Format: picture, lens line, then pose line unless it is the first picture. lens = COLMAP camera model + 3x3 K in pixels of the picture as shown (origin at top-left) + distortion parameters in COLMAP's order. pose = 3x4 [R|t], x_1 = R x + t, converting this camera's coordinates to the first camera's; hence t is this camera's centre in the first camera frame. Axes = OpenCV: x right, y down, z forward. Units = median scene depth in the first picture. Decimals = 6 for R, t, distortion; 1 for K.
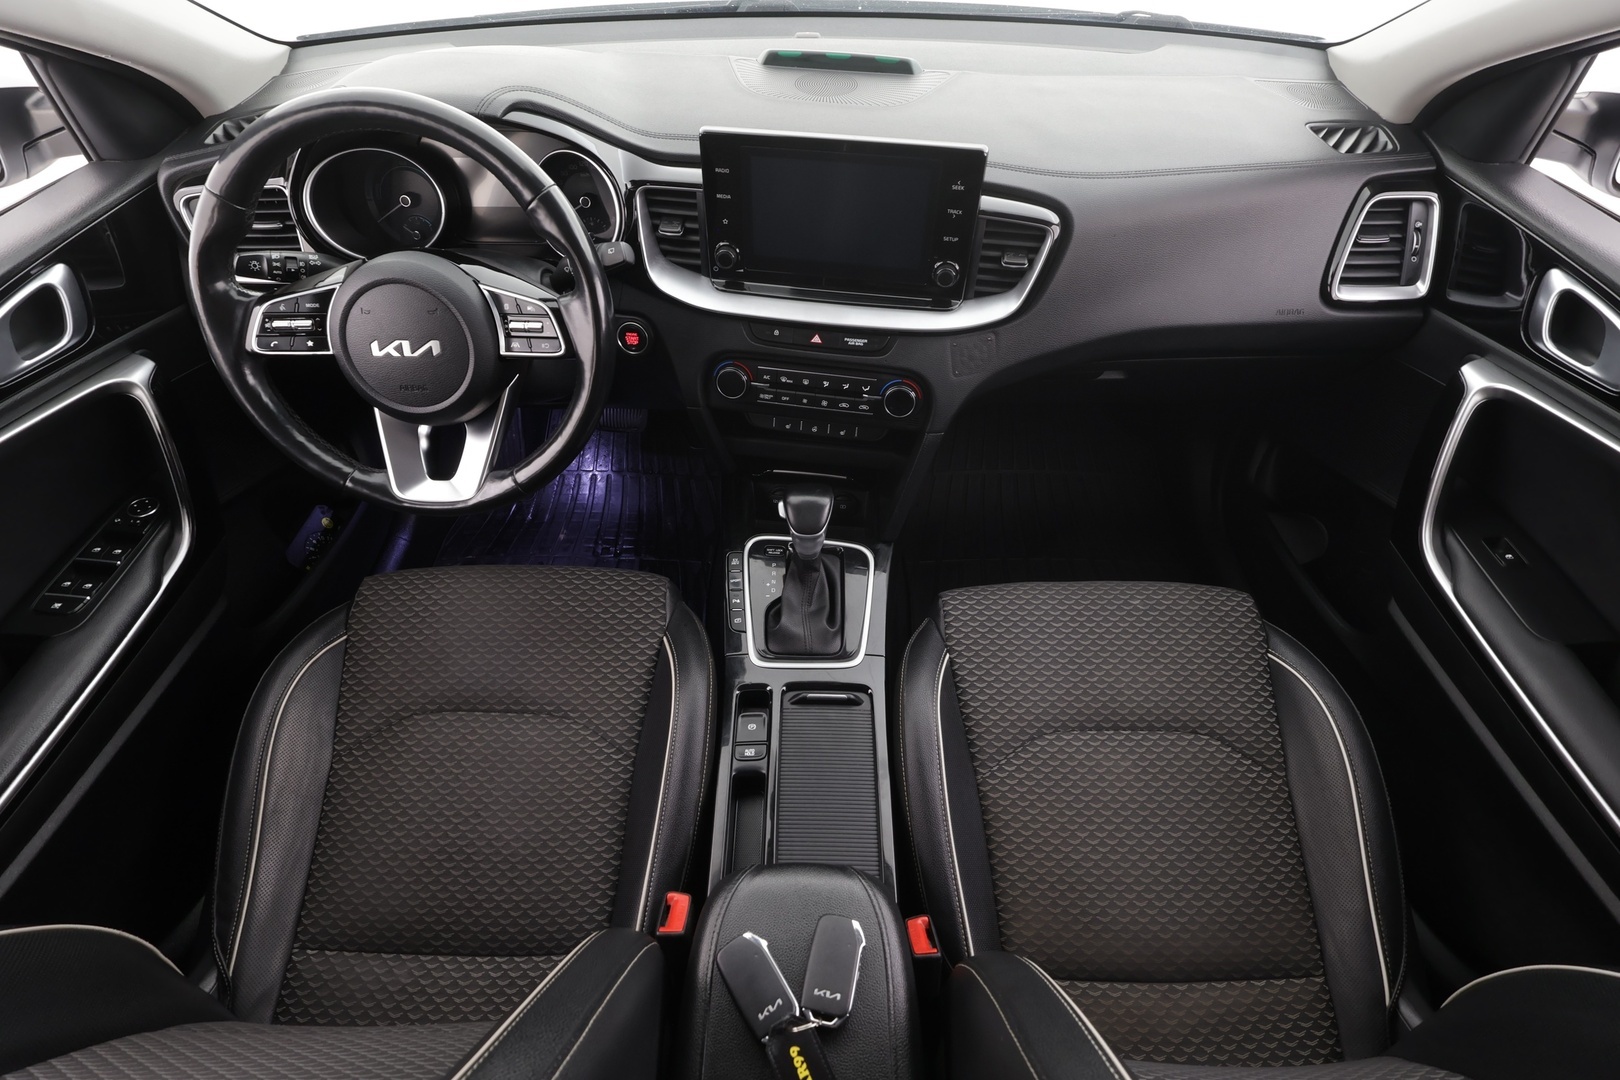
lens RADIAL K [[780.5, 0, 802.0], [0, 780.5, 545.0], [0, 0, 1]] dist [0.009207, 0.001871]
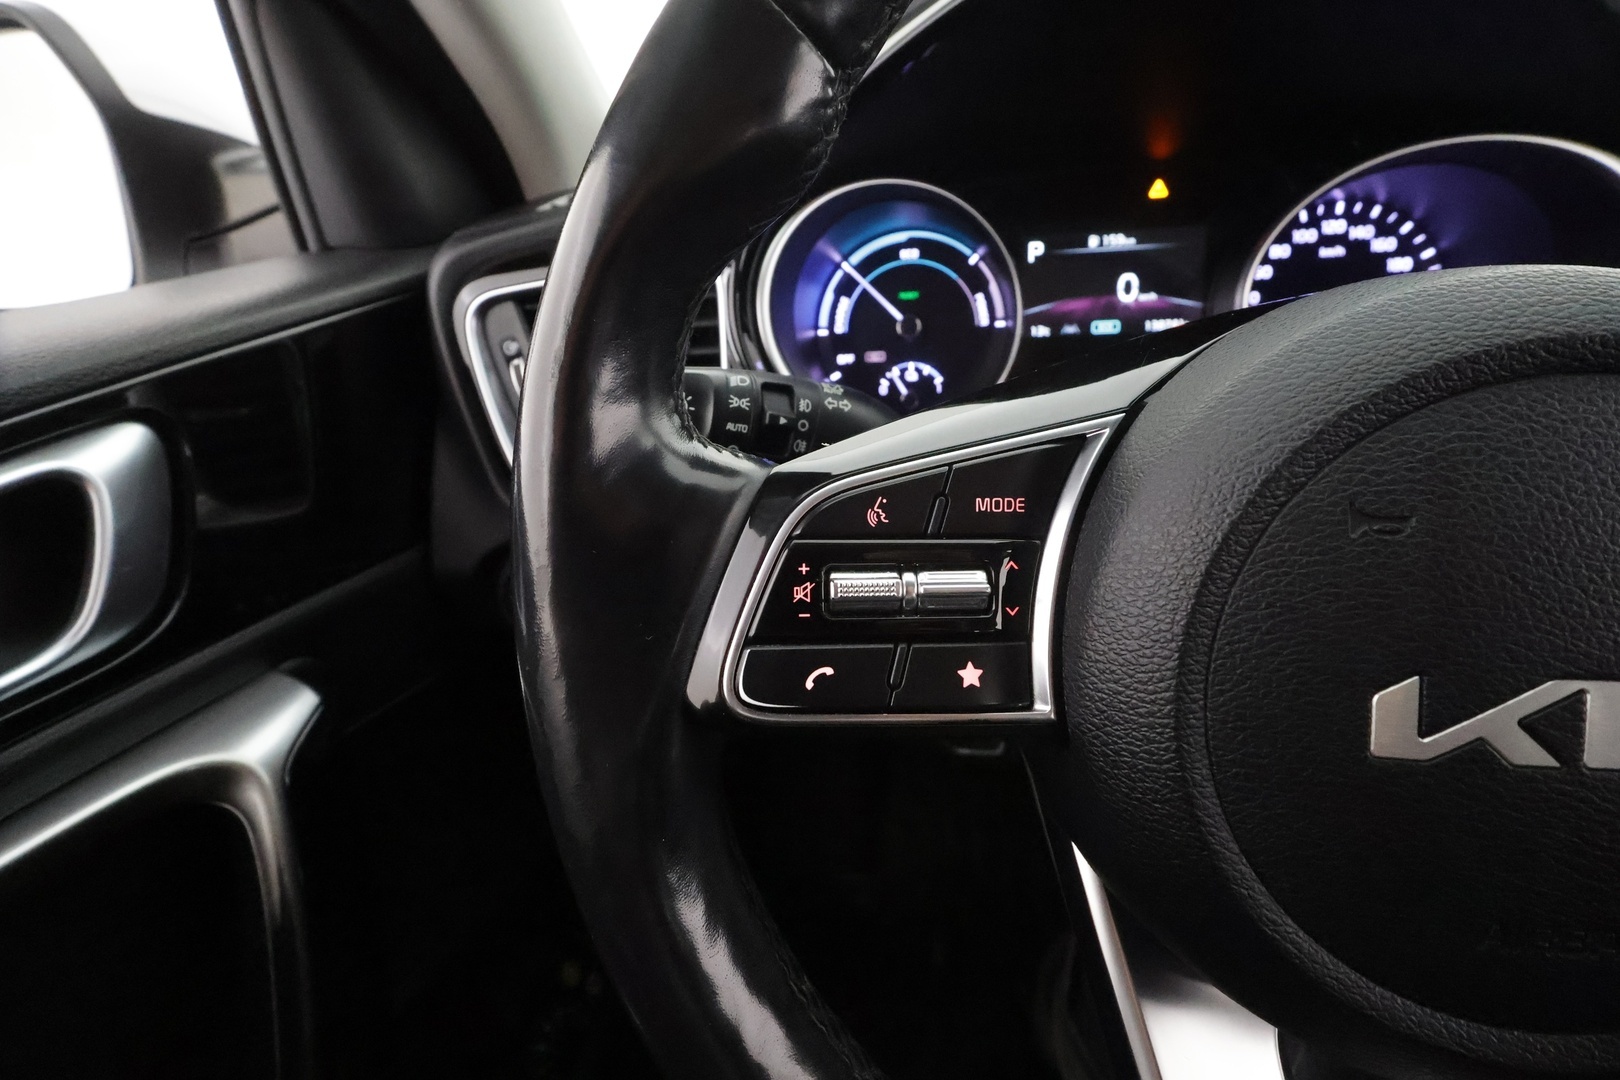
lens RADIAL K [[748.2, 0, 801.9], [0, 748.2, 567.2], [0, 0, 1]] dist [-0.009014, 0.000695]
pose [[0.990837, -0.001429, -0.135058, -0.588813], [-0.039822, 0.952403, -0.302231, -0.202681], [0.129062, 0.304840, 0.943618, 0.725445]]
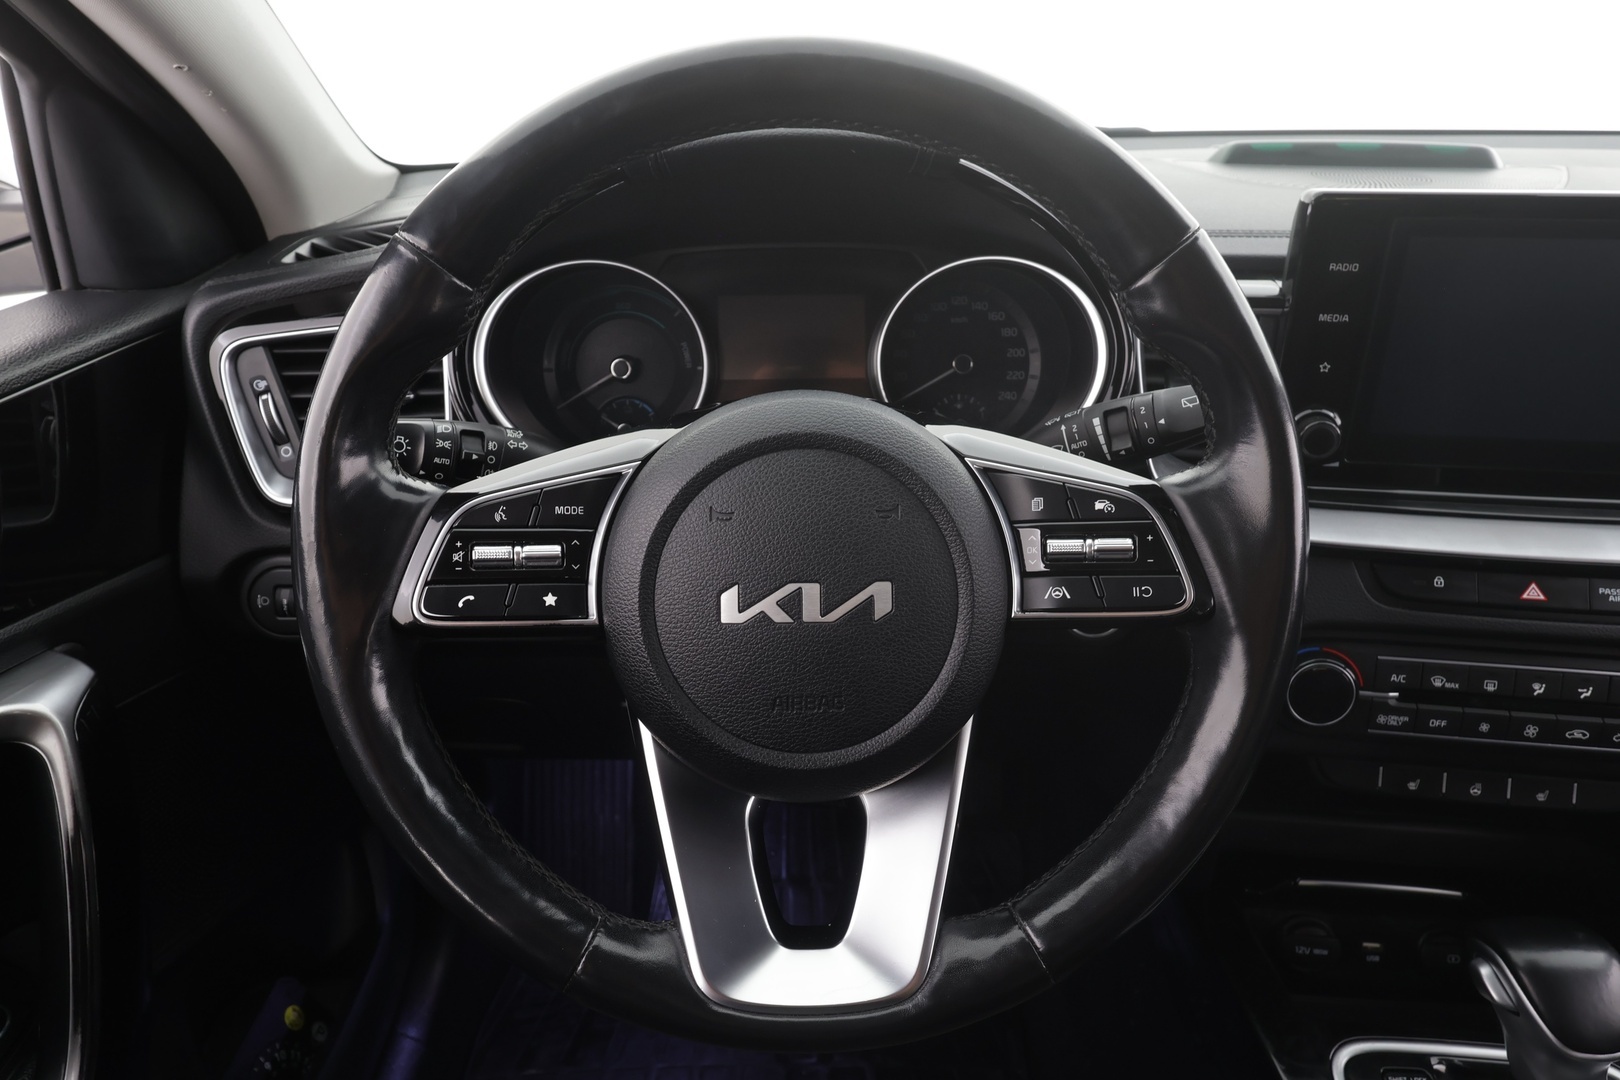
lens RADIAL K [[1056.6, 0, 810.3], [0, 1056.6, 542.4], [0, 0, 1]] dist [0.008158, -0.002725]
pose [[0.999418, -0.016735, 0.029733, -0.465317], [0.026608, 0.927773, -0.372194, -0.072485], [-0.021357, 0.372769, 0.927679, 0.442511]]
